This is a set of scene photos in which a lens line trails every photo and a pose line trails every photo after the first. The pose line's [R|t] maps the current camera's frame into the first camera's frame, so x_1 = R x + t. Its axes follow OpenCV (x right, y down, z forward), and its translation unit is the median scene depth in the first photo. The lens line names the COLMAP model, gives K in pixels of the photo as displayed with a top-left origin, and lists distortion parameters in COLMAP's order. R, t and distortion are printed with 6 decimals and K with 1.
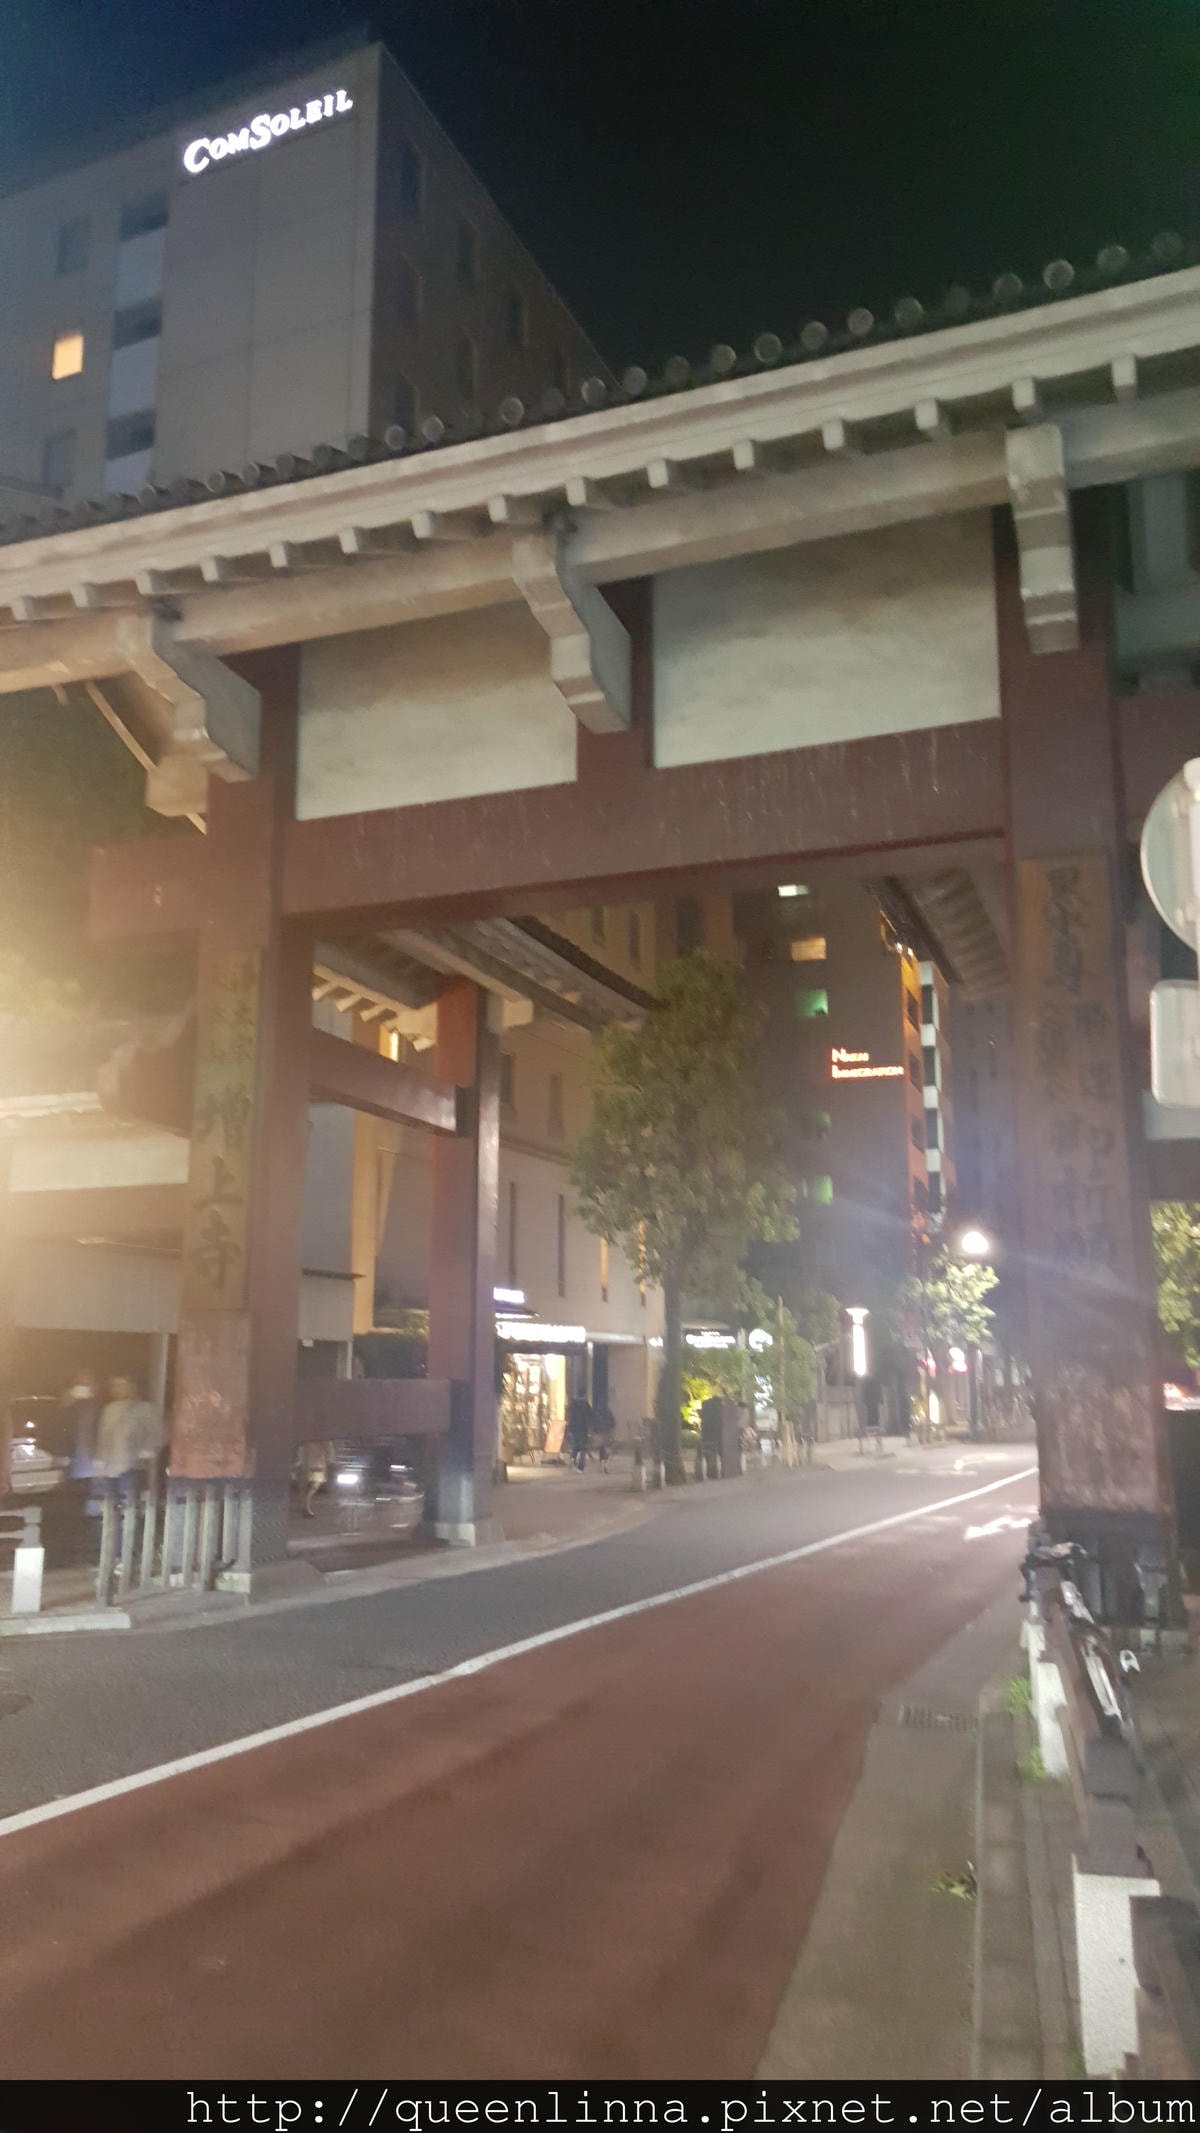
lens RADIAL K [[1549.4, 0, 600.0], [0, 1549.4, 1066.5], [0, 0, 1]] dist [0.143473, -0.192181]
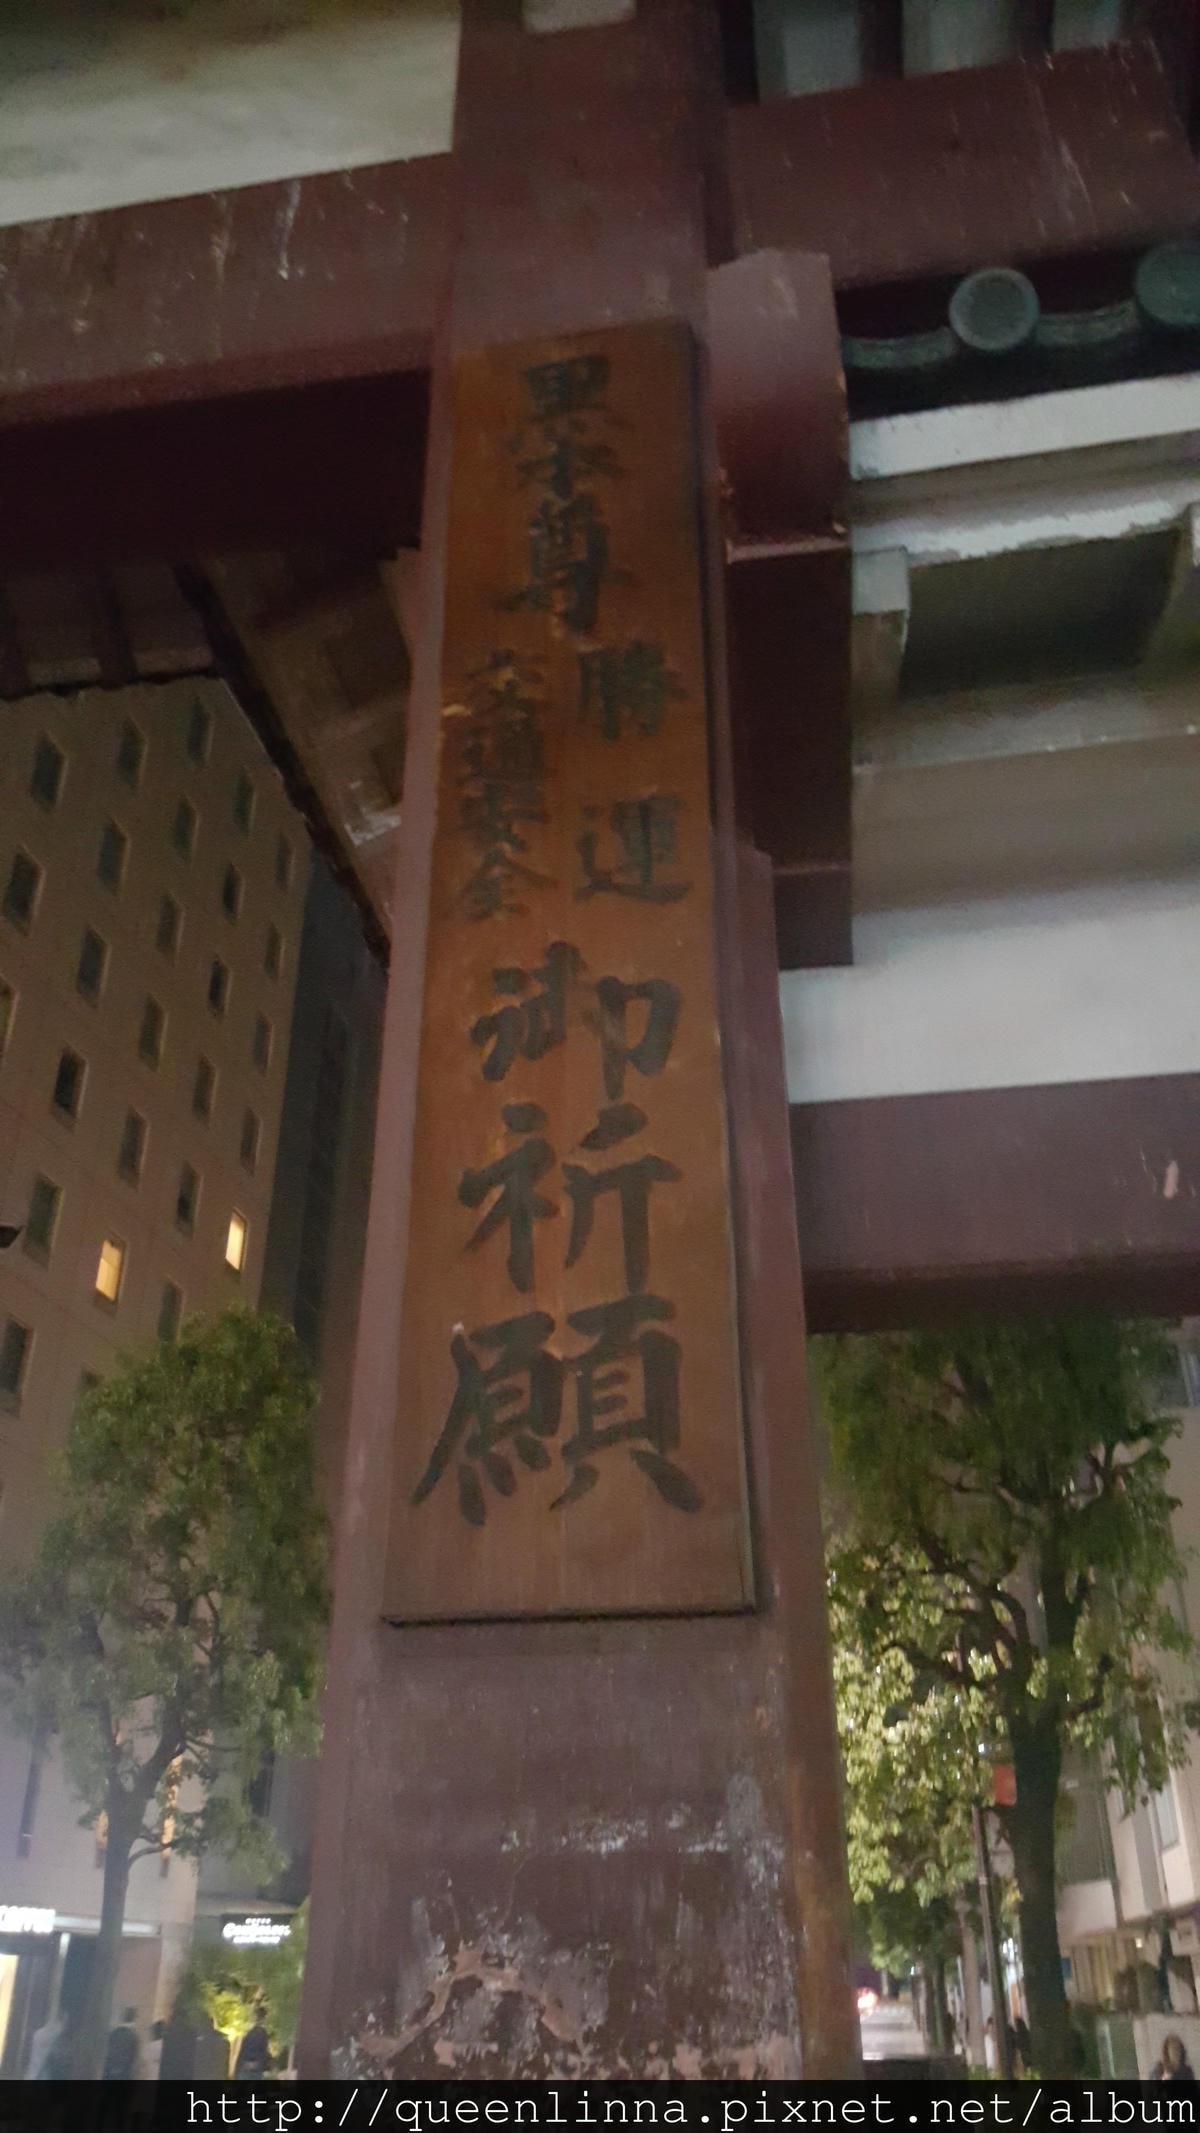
lens RADIAL K [[1549.4, 0, 600.0], [0, 1549.4, 1066.5], [0, 0, 1]] dist [0.143473, -0.192181]
pose [[0.979826, 0.097952, 0.174200, 0.097473], [-0.036433, 0.944594, -0.326214, 0.054248], [-0.196501, 0.313286, 0.929107, 0.273123]]
